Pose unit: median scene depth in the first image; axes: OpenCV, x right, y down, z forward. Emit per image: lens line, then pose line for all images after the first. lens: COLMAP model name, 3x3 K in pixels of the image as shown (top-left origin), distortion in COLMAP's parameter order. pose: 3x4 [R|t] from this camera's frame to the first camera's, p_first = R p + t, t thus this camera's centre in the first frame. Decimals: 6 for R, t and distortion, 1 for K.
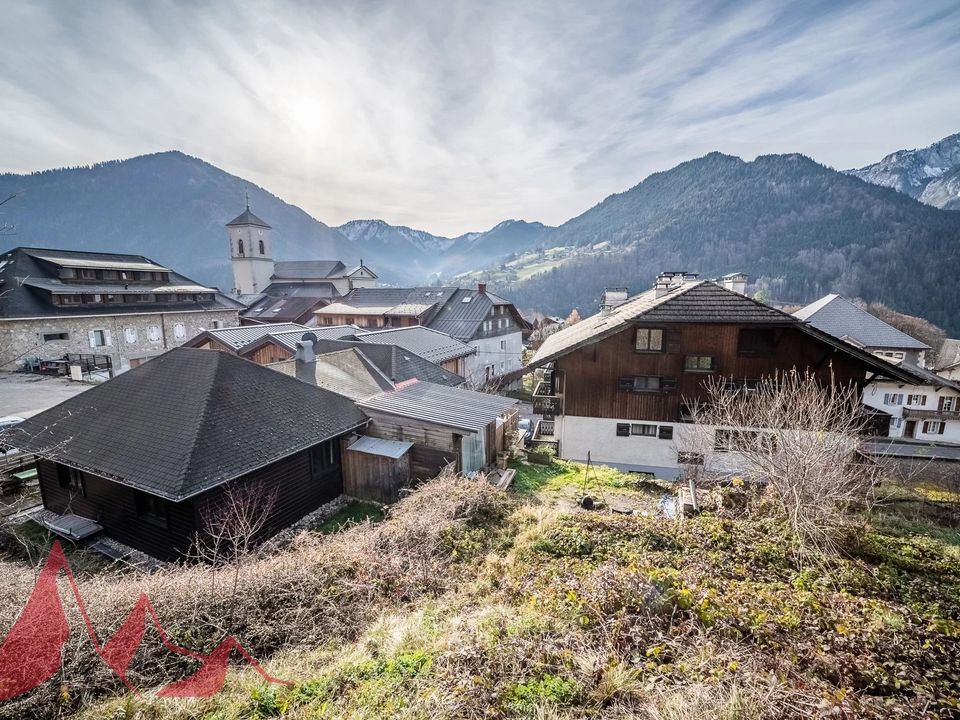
lens RADIAL K [[415.2, 0, 487.1], [0, 415.2, 361.0], [0, 0, 1]] dist [-0.009847, 0.004347]
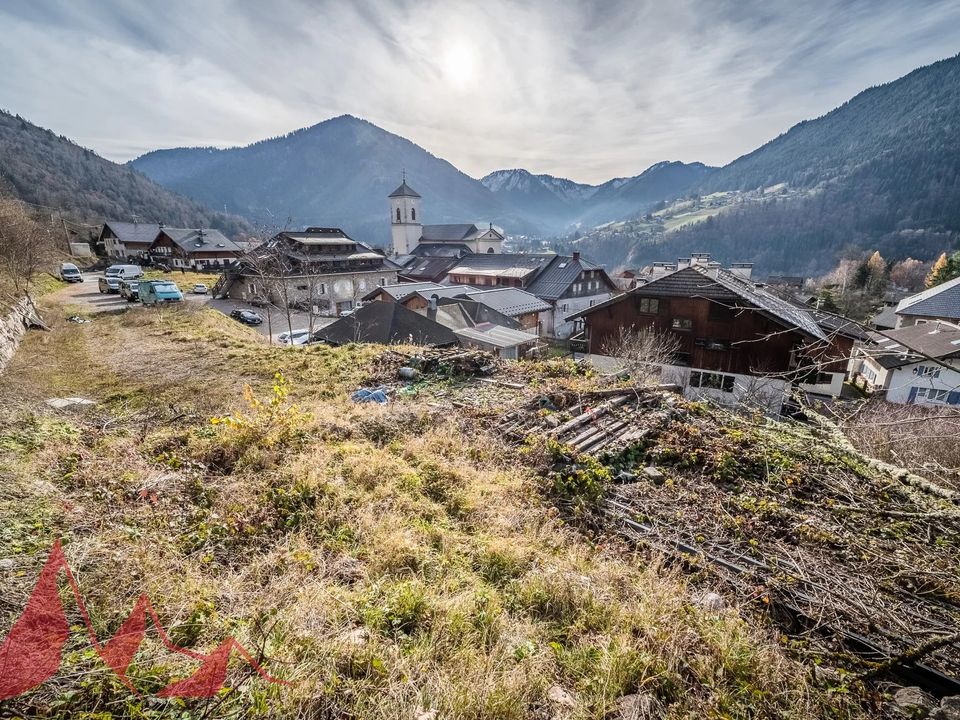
lens RADIAL K [[415.2, 0, 484.9], [0, 415.2, 359.8], [0, 0, 1]] dist [-0.009847, 0.004347]
pose [[0.947410, 0.085149, -0.308486, 0.162904], [-0.051668, 0.992005, 0.115136, -0.000377], [0.315823, -0.093142, 0.944235, -0.303655]]
